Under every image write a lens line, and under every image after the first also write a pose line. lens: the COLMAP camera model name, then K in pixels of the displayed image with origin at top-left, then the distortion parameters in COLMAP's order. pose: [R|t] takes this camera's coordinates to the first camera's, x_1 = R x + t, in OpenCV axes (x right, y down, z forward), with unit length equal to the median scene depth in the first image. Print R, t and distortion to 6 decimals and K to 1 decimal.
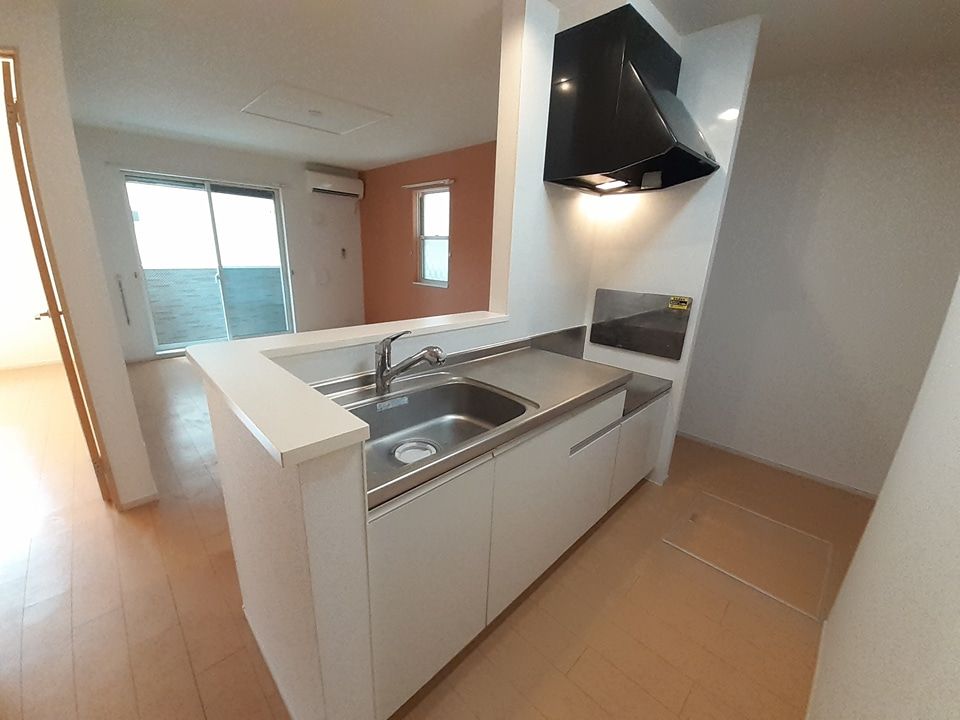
lens RADIAL K [[372.3, 0, 480.0], [0, 372.3, 360.0], [0, 0, 1]] dist [-0.027770, -0.000188]
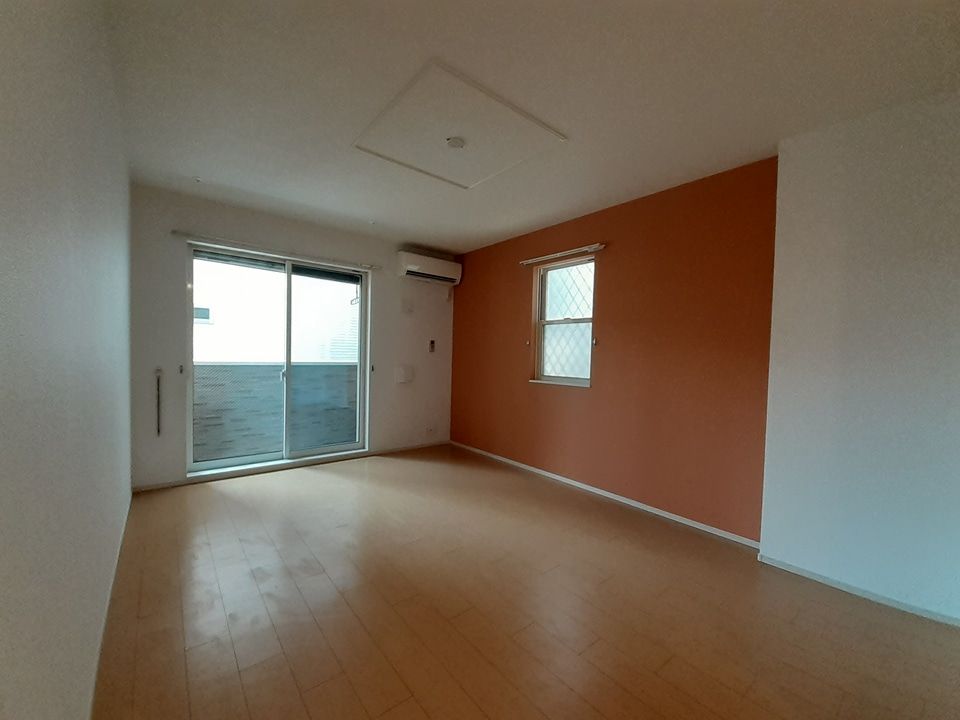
lens RADIAL K [[373.3, 0, 480.0], [0, 373.3, 360.0], [0, 0, 1]] dist [0.001409, 0.000042]
pose [[0.994461, -0.013784, -0.104201, -0.204822], [-0.014762, 0.963222, -0.268302, -0.044099], [0.104066, 0.268354, 0.957683, 0.257962]]
